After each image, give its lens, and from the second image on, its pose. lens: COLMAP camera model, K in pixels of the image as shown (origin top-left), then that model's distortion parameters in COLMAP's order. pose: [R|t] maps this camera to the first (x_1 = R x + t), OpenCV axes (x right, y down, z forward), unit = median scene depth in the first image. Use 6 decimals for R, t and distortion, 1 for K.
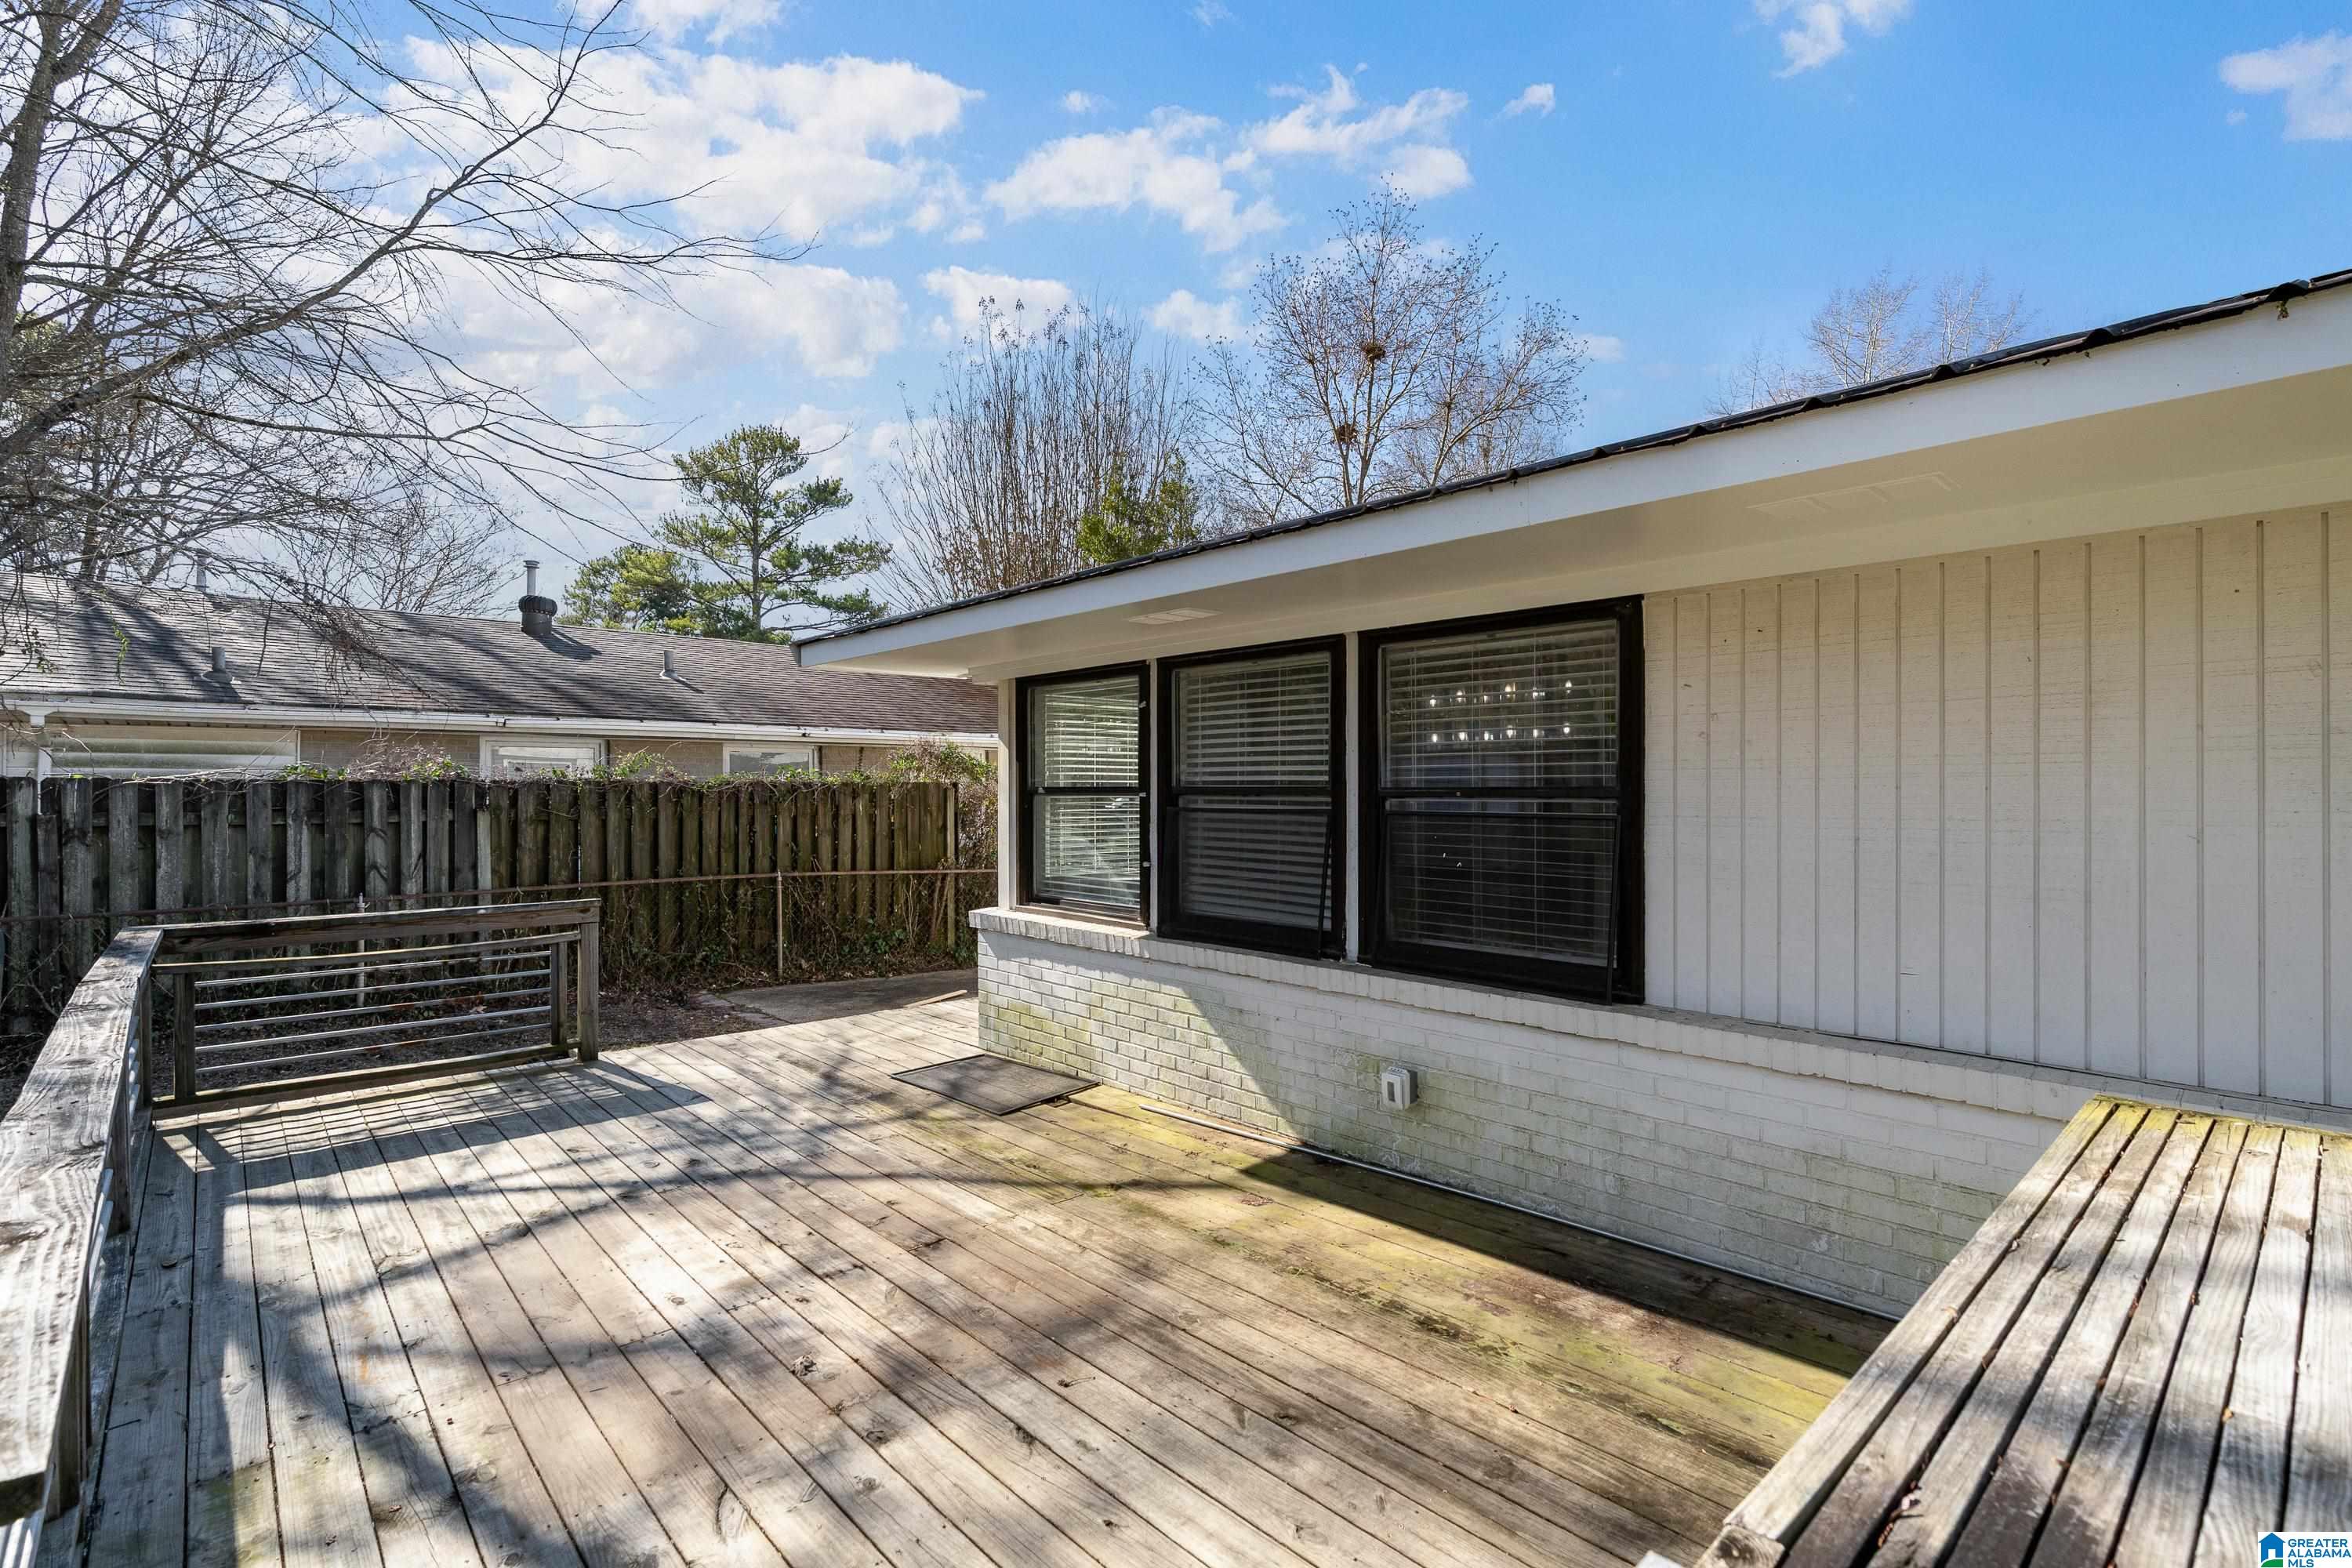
lens RADIAL K [[1077.9, 0, 1176.0], [0, 1077.9, 784.0], [0, 0, 1]] dist [-0.010648, 0.001118]
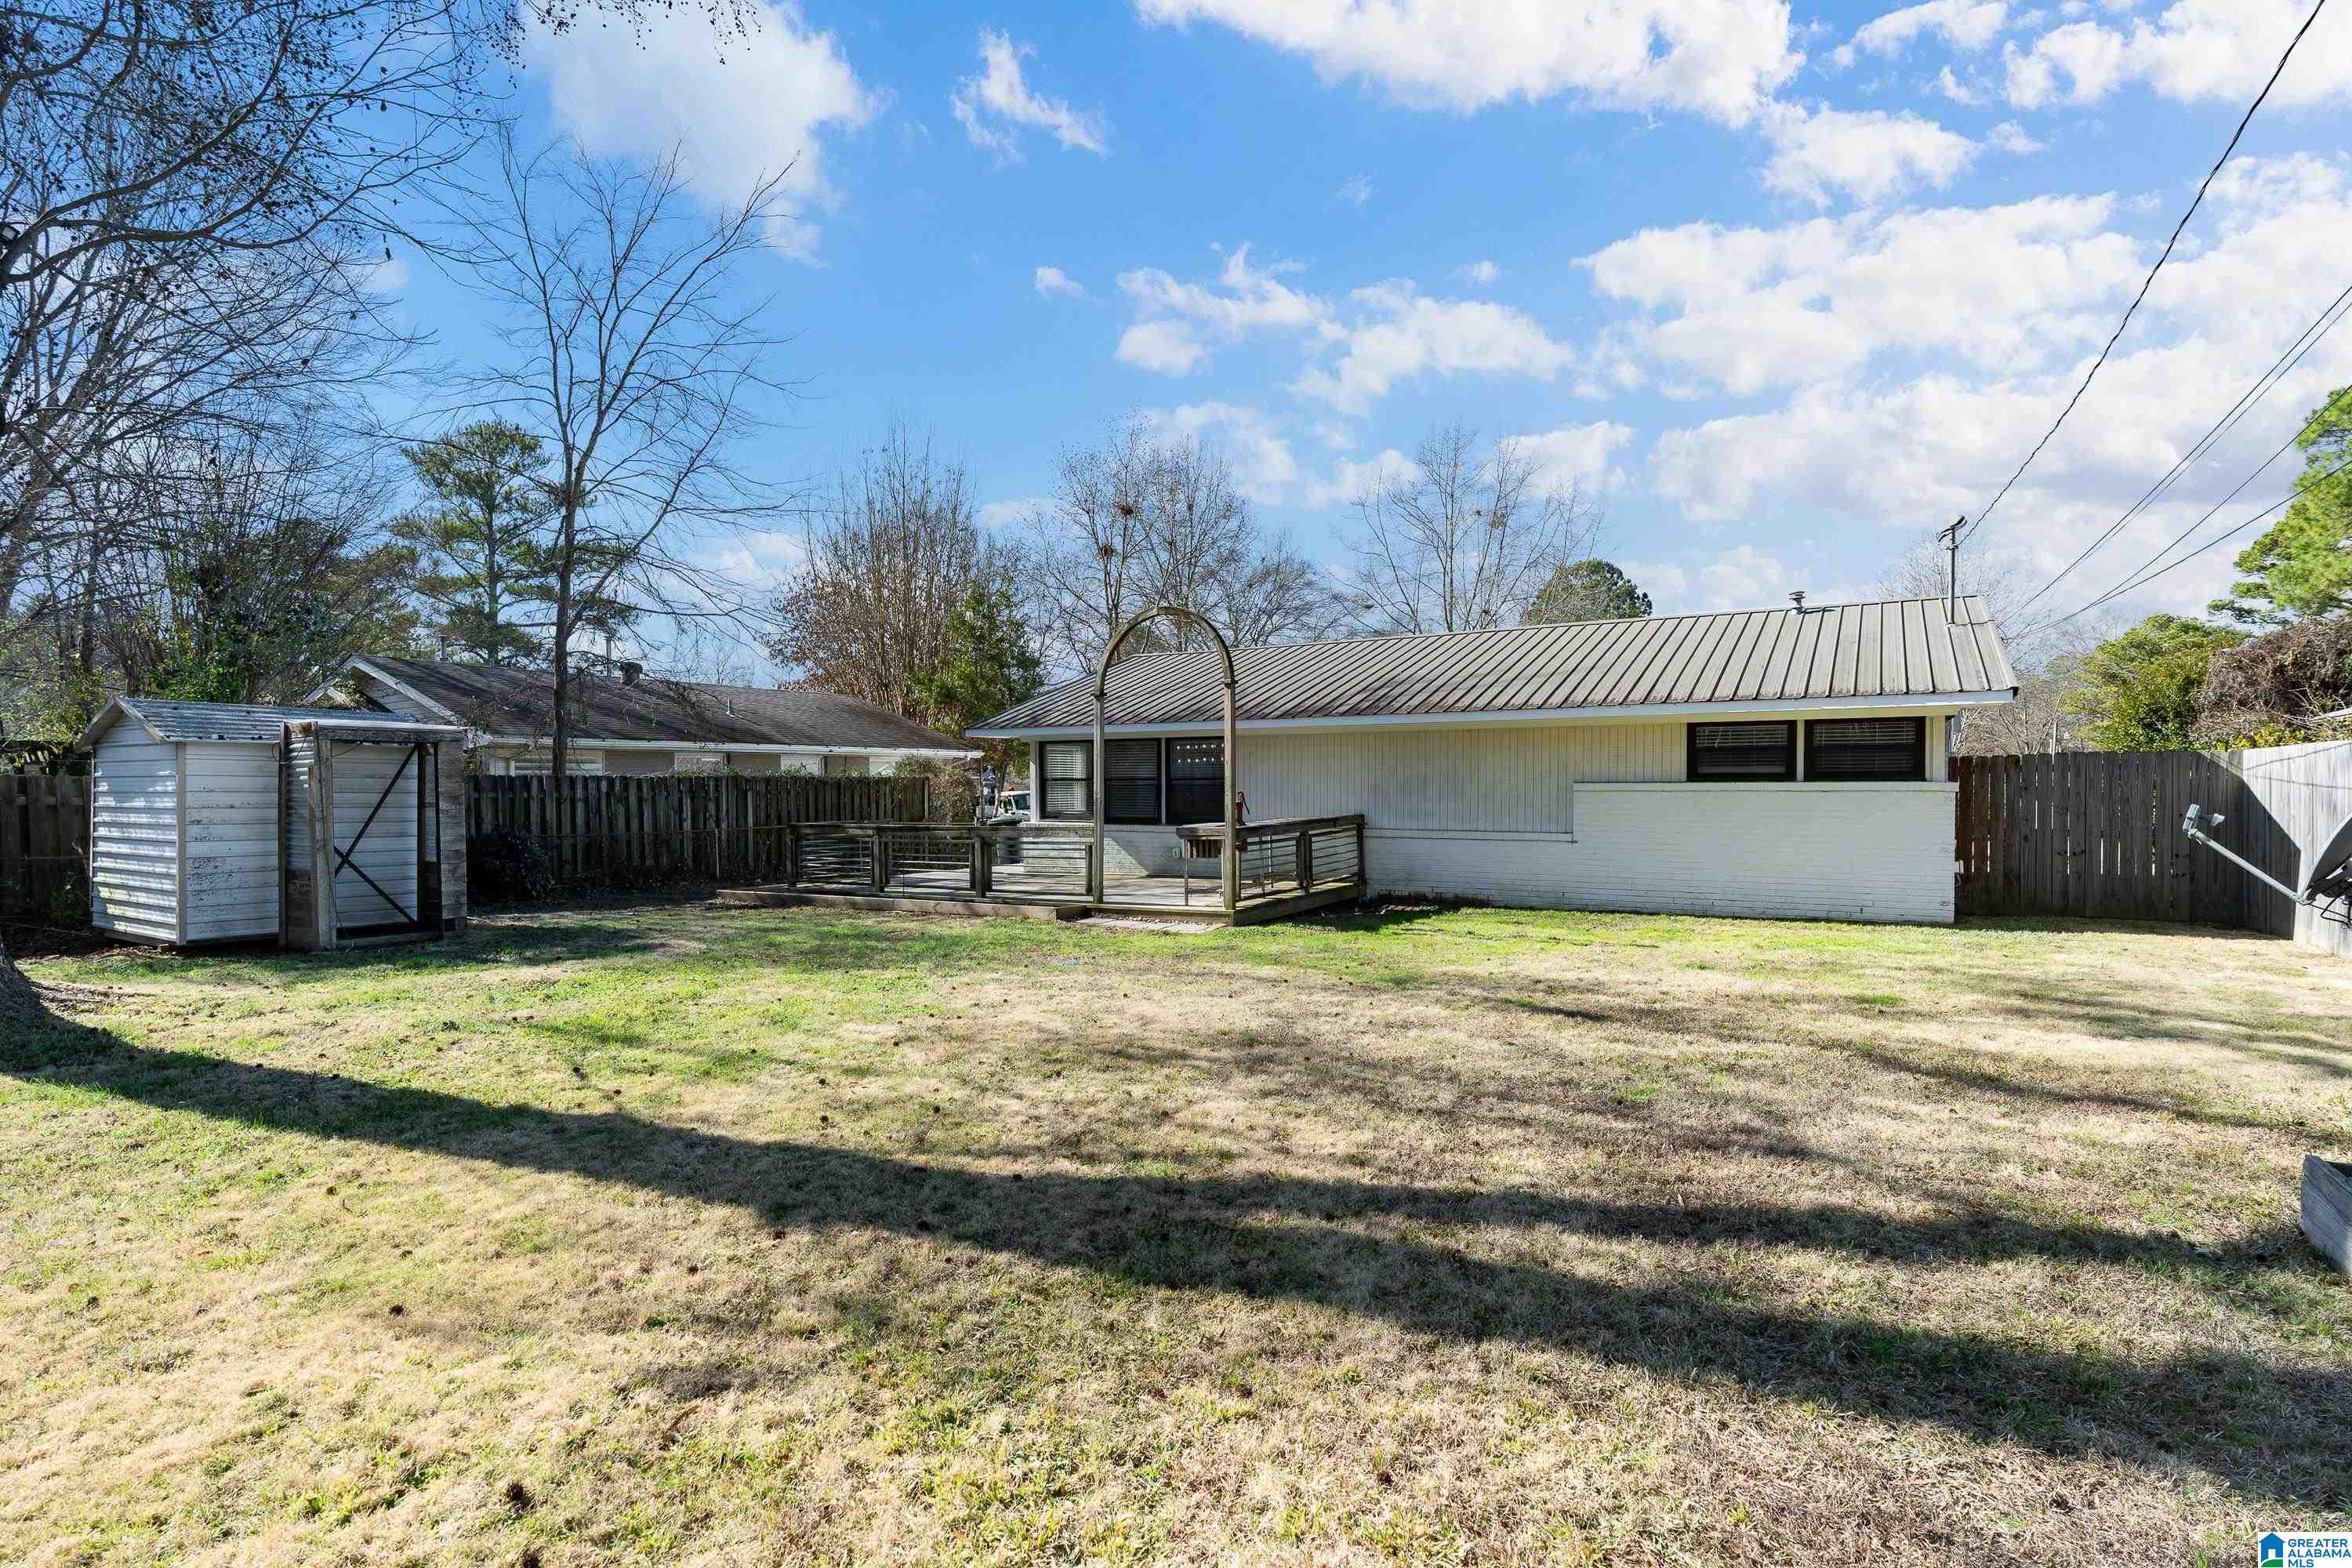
lens RADIAL K [[1146.8, 0, 1176.0], [0, 1146.8, 784.0], [0, 0, 1]] dist [-0.007061, 0.000808]
pose [[0.964392, -0.001918, 0.264470, -0.174614], [0.000728, 0.999989, 0.004598, 0.000413], [-0.264476, -0.004242, 0.964383, -0.590824]]
